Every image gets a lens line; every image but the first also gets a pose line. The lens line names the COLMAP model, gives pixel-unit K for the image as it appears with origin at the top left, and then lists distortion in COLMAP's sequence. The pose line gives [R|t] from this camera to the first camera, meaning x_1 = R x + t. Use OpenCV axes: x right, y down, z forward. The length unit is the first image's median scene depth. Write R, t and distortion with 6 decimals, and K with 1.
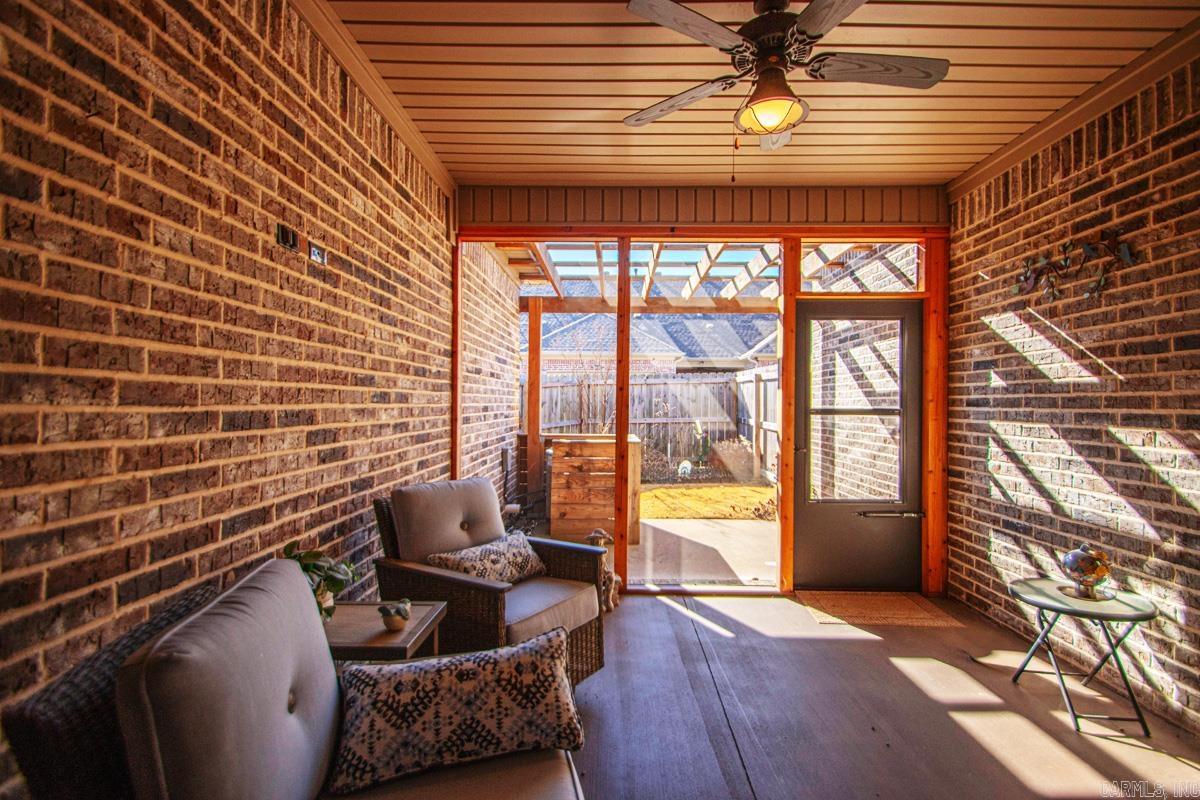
lens RADIAL K [[554.1, 0, 604.6], [0, 554.1, 398.7], [0, 0, 1]] dist [0.038541, -0.017580]
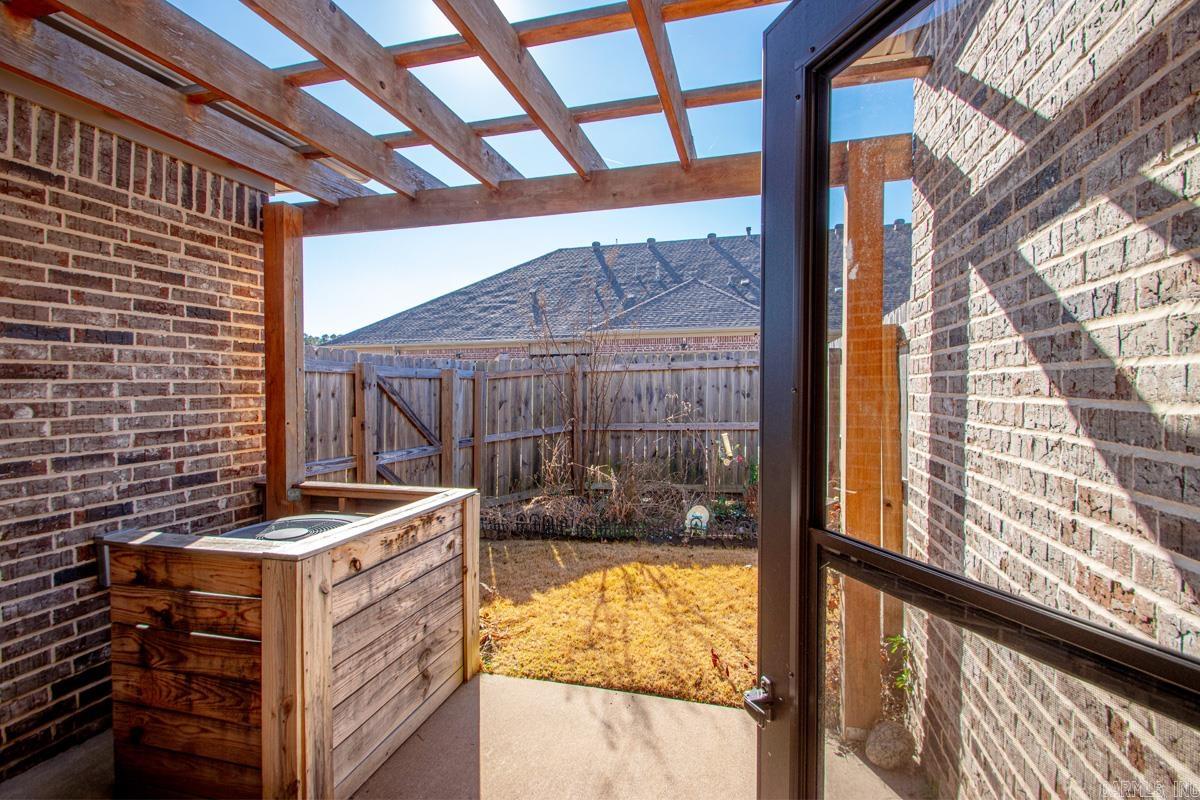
lens RADIAL K [[554.1, 0, 590.9], [0, 554.1, 397.0], [0, 0, 1]] dist [0.038541, -0.017580]
pose [[0.961944, -0.008552, -0.273114, 0.325710], [0.016278, 0.999528, 0.026036, -0.026192], [0.272762, -0.029491, 0.961629, 0.704114]]
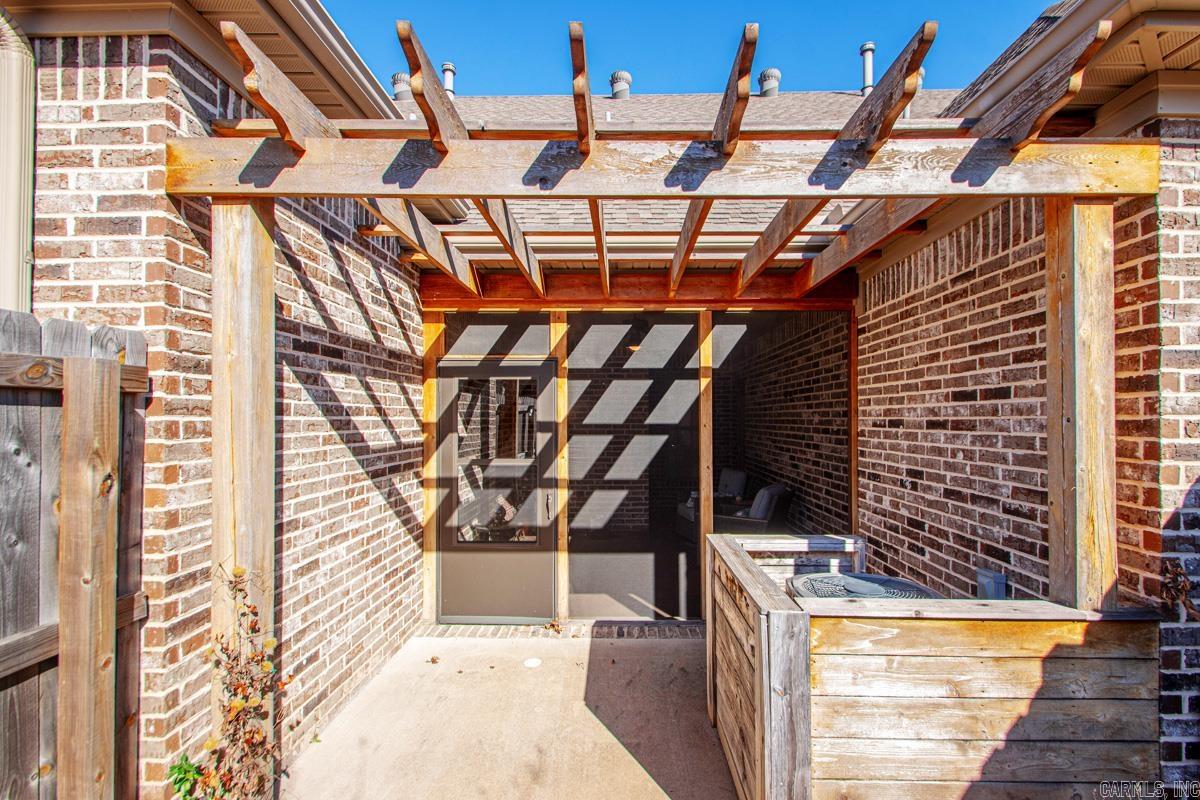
lens RADIAL K [[554.1, 0, 598.3], [0, 554.1, 400.1], [0, 0, 1]] dist [0.038541, -0.017580]
pose [[-0.999643, -0.004739, 0.026293, 0.162797], [-0.005813, 0.999145, -0.040927, -0.040930], [-0.026076, -0.041066, -0.998816, 1.564008]]
